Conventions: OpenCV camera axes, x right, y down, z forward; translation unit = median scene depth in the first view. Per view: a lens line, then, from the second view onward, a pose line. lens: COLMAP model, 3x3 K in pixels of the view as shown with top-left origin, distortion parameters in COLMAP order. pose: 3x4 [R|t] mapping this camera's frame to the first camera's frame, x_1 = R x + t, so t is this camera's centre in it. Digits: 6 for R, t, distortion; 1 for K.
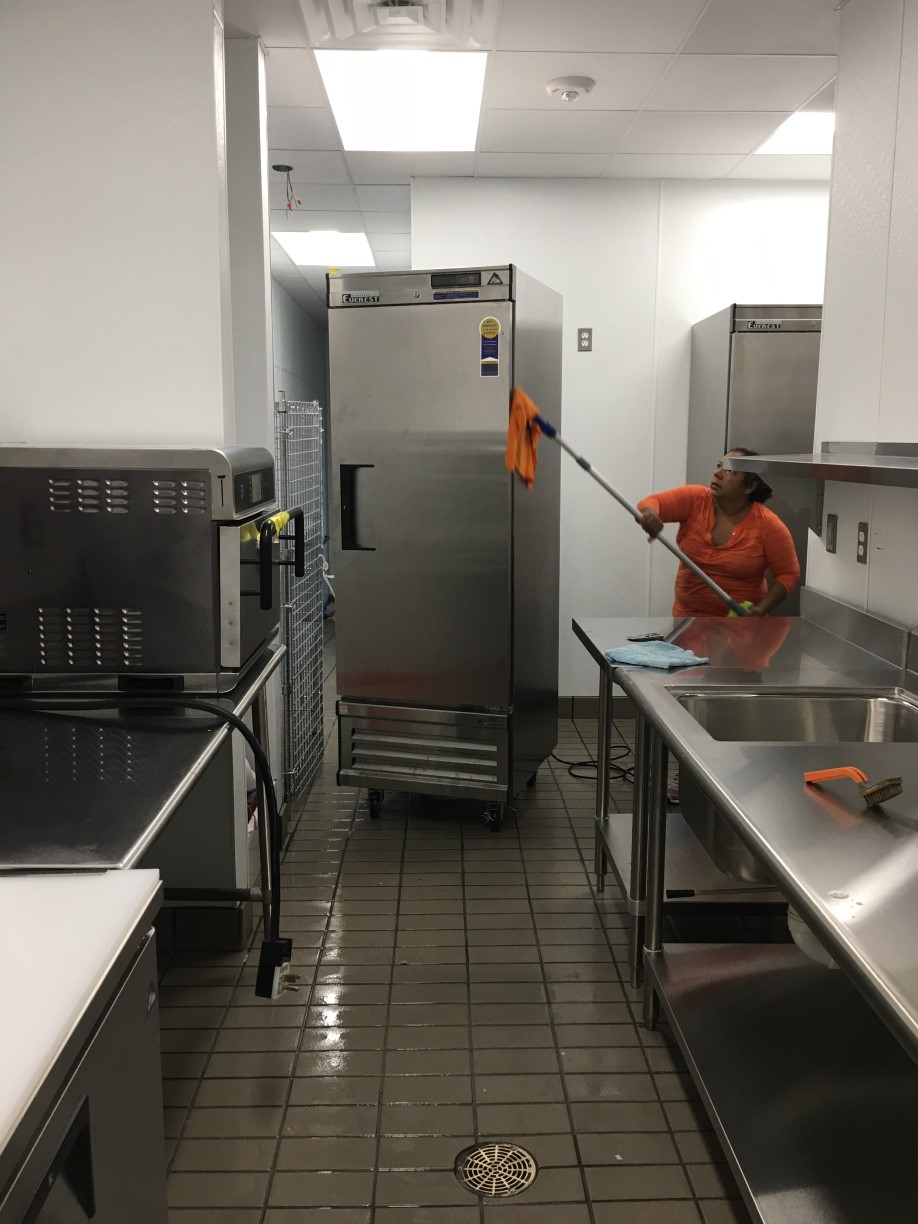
lens RADIAL K [[1033.7, 0, 460.9], [0, 1033.7, 585.0], [0, 0, 1]] dist [0.077619, -0.105489]
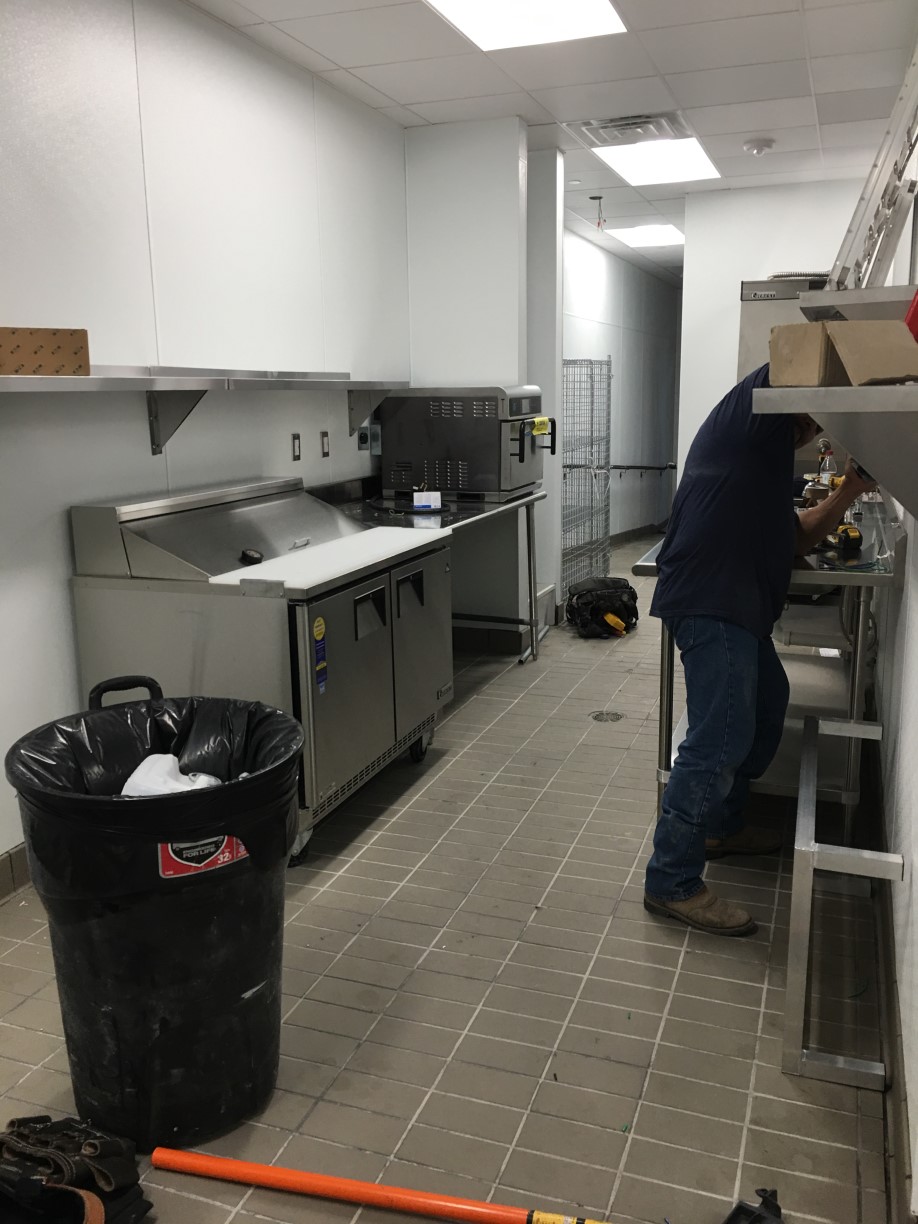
lens RADIAL K [[1033.7, 0, 465.2], [0, 1033.7, 598.8], [0, 0, 1]] dist [0.077619, -0.105489]
pose [[0.928505, 0.053312, -0.367473, 0.386360], [-0.030307, 0.997218, 0.068095, 0.124867], [0.370081, -0.052090, 0.927538, -0.793482]]
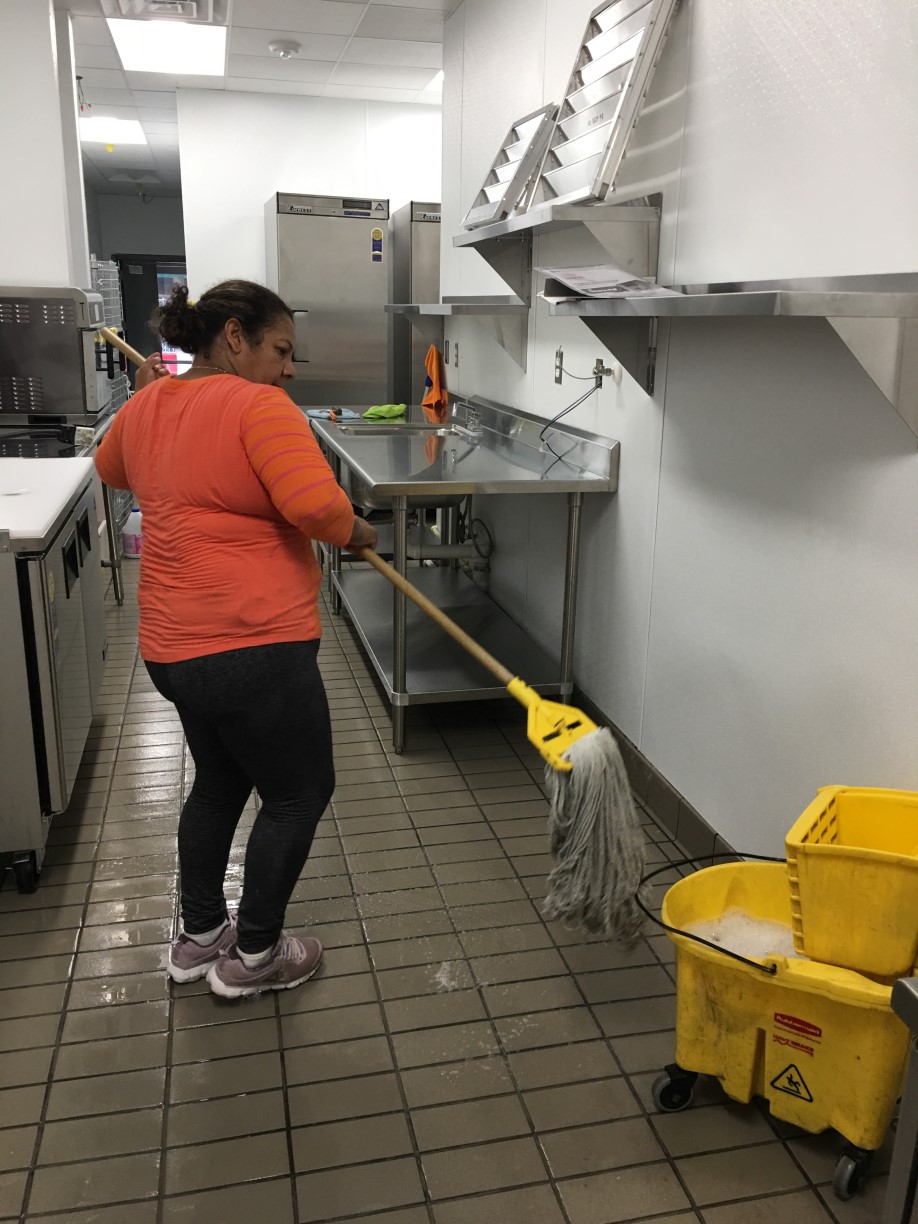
lens RADIAL K [[1033.7, 0, 466.1], [0, 1033.7, 599.2], [0, 0, 1]] dist [0.077619, -0.105489]
pose [[0.978702, -0.041218, 0.201106, 0.030770], [0.014439, 0.991031, 0.132849, 0.134589], [-0.204778, -0.127116, 0.970519, -0.754086]]
